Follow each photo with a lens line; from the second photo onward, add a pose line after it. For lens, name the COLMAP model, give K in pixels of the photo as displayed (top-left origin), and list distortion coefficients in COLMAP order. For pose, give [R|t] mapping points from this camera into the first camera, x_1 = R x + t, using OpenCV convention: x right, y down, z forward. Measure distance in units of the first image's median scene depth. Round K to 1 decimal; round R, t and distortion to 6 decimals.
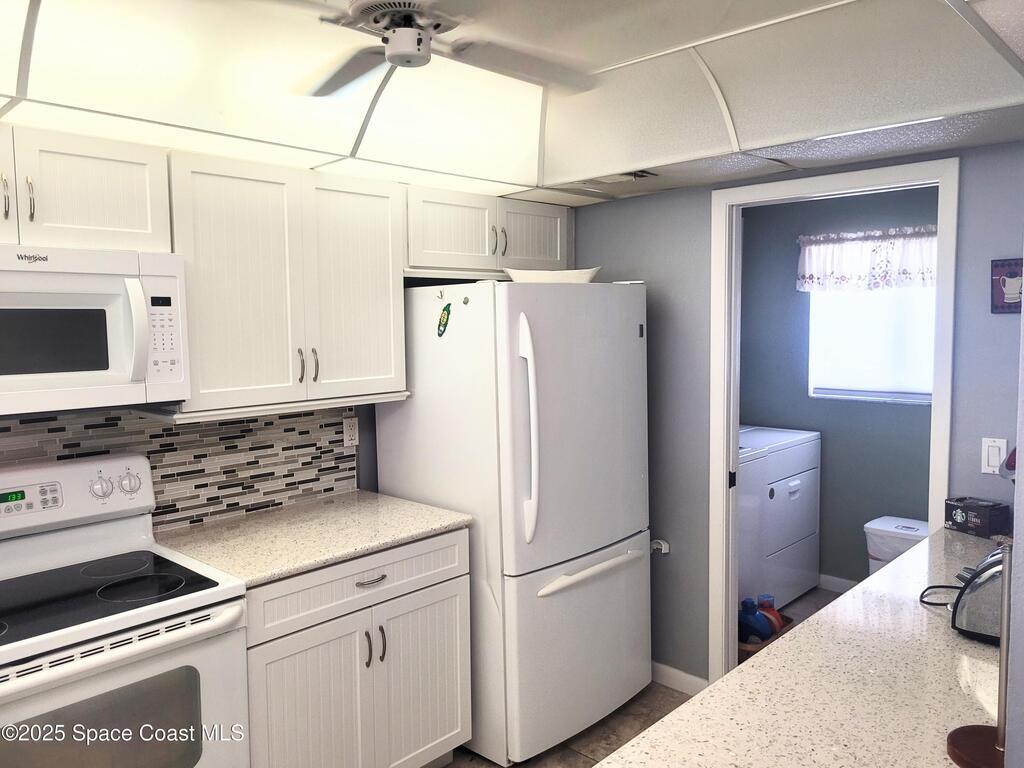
lens RADIAL K [[778.4, 0, 510.0], [0, 778.4, 380.5], [0, 0, 1]] dist [0.011199, 0.002480]
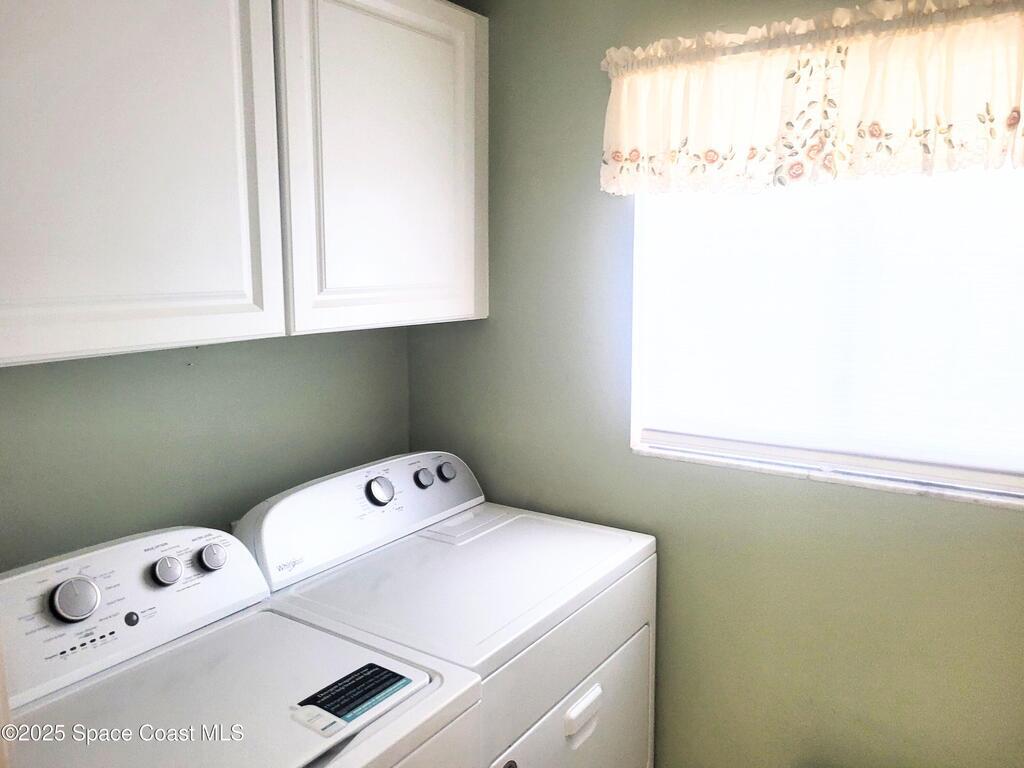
lens RADIAL K [[778.4, 0, 512.5], [0, 778.4, 385.1], [0, 0, 1]] dist [0.011199, 0.002480]
pose [[0.988570, -0.017311, 0.149764, 0.278440], [0.006723, 0.997460, 0.070916, -0.048040], [-0.150611, -0.069099, 0.986175, 0.646077]]
